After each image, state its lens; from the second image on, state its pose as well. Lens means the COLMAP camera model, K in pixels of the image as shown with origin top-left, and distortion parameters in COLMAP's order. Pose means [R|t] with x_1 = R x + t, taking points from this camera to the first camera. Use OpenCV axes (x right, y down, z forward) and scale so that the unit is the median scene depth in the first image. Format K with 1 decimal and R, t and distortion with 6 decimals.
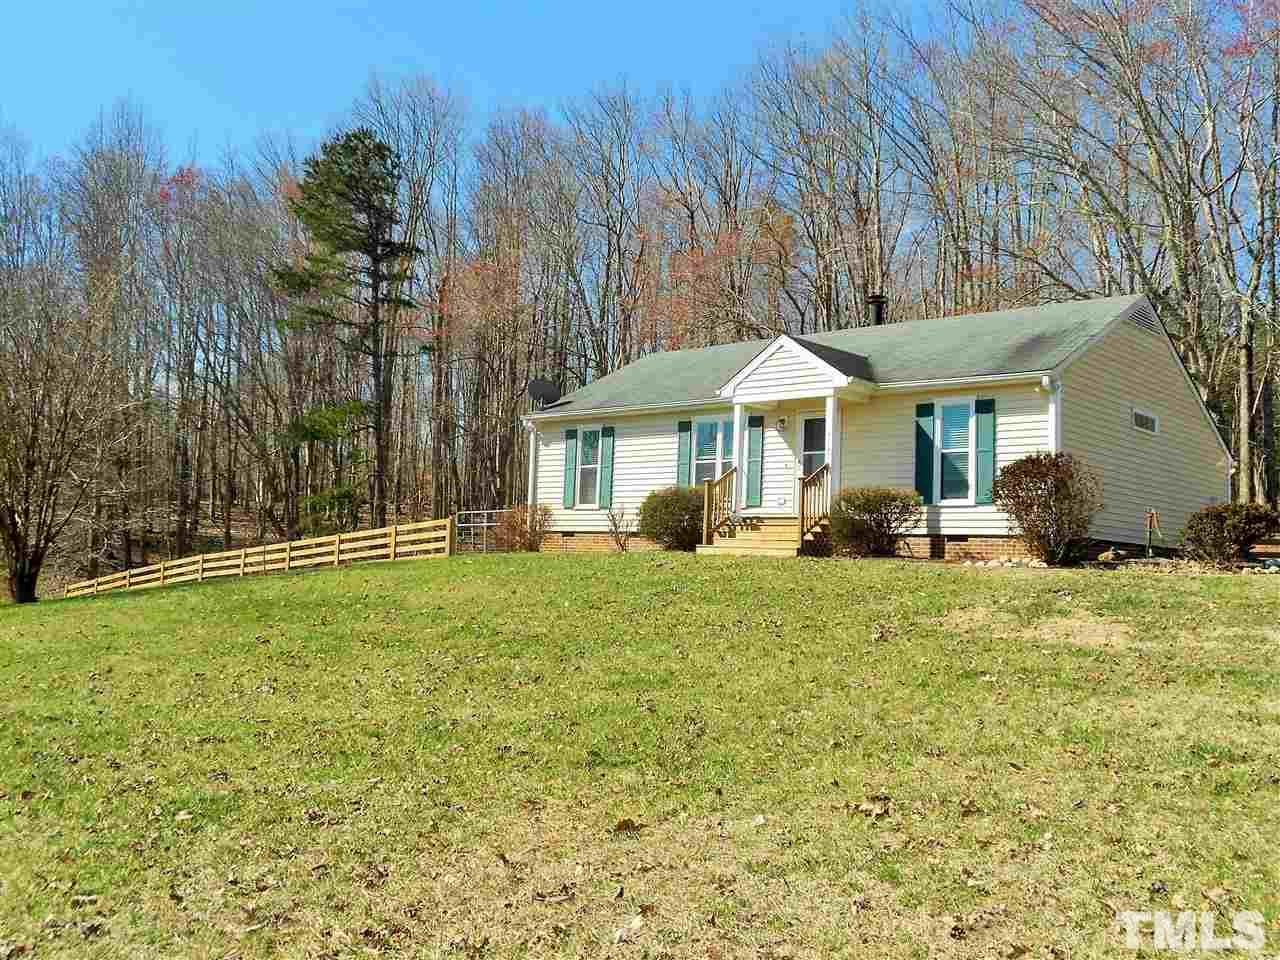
lens RADIAL K [[1198.8, 0, 611.8], [0, 1198.8, 493.2], [0, 0, 1]] dist [-0.024573, 0.000000]
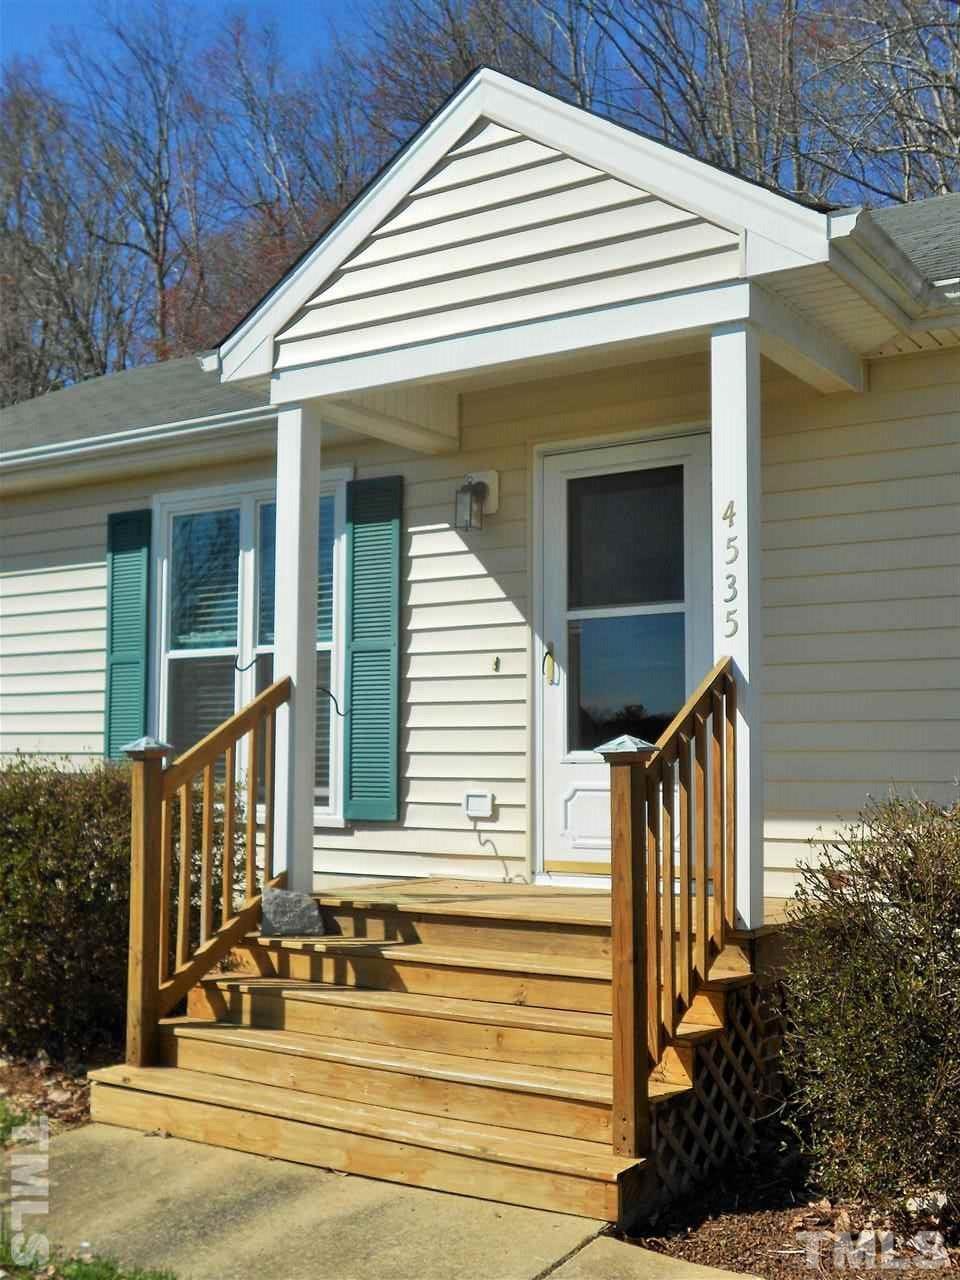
lens RADIAL K [[1390.6, 0, 484.9], [0, 1390.6, 702.2], [0, 0, 1]] dist [-0.021714, 0.000000]
pose [[0.983129, -0.026156, 0.181035, 0.088025], [0.022209, 0.999470, 0.023798, -0.022181], [-0.181562, -0.019376, 0.983189, 0.699040]]
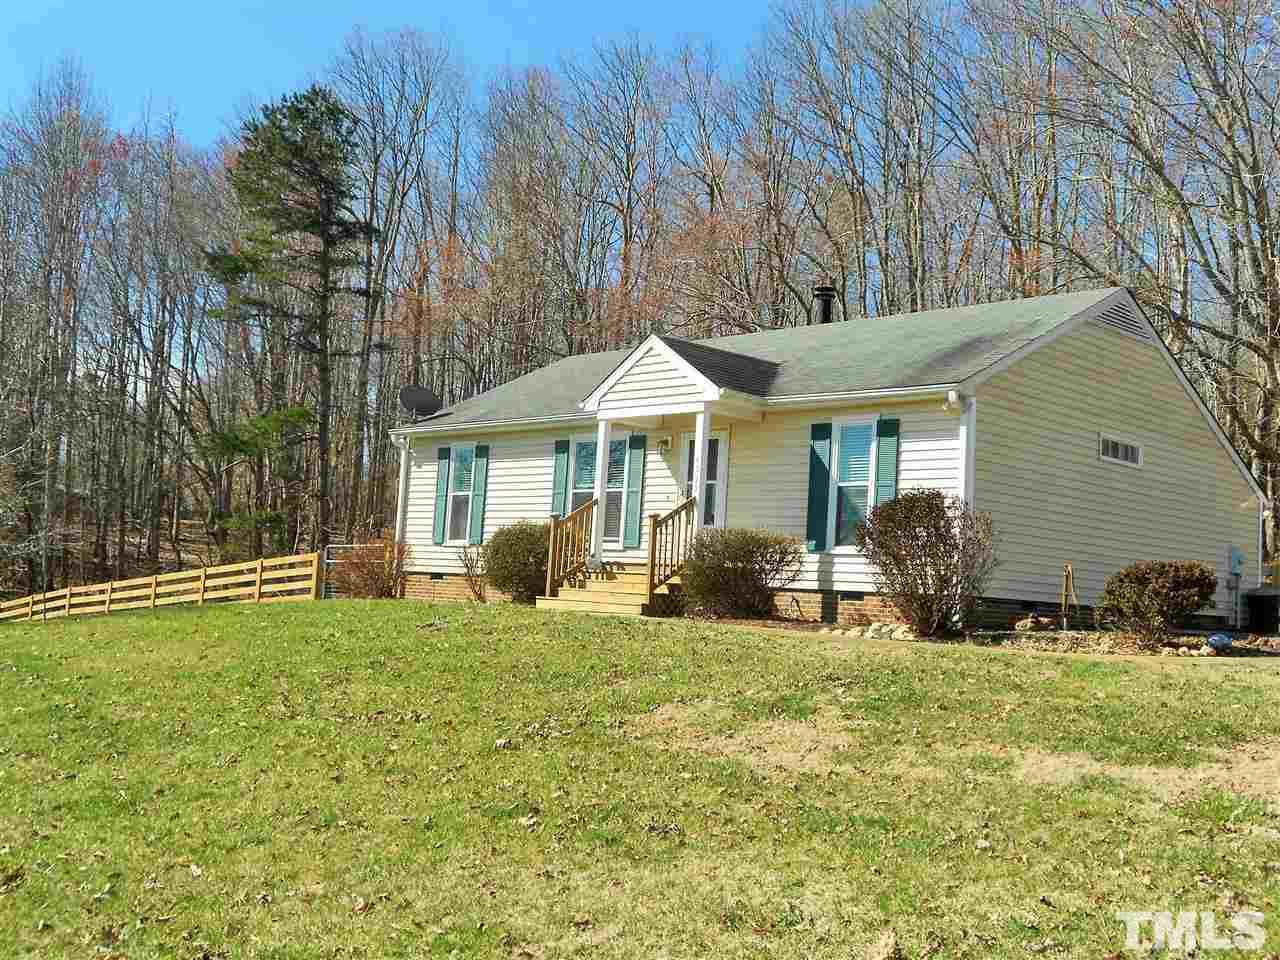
lens RADIAL K [[1390.6, 0, 639.2], [0, 1390.6, 480.7], [0, 0, 1]] dist [-0.021714, 0.000000]
pose [[0.998638, 0.017055, -0.049312, 0.168736], [-0.018323, 0.999510, -0.025371, -0.010515], [0.048855, 0.026240, 0.998461, 0.072731]]
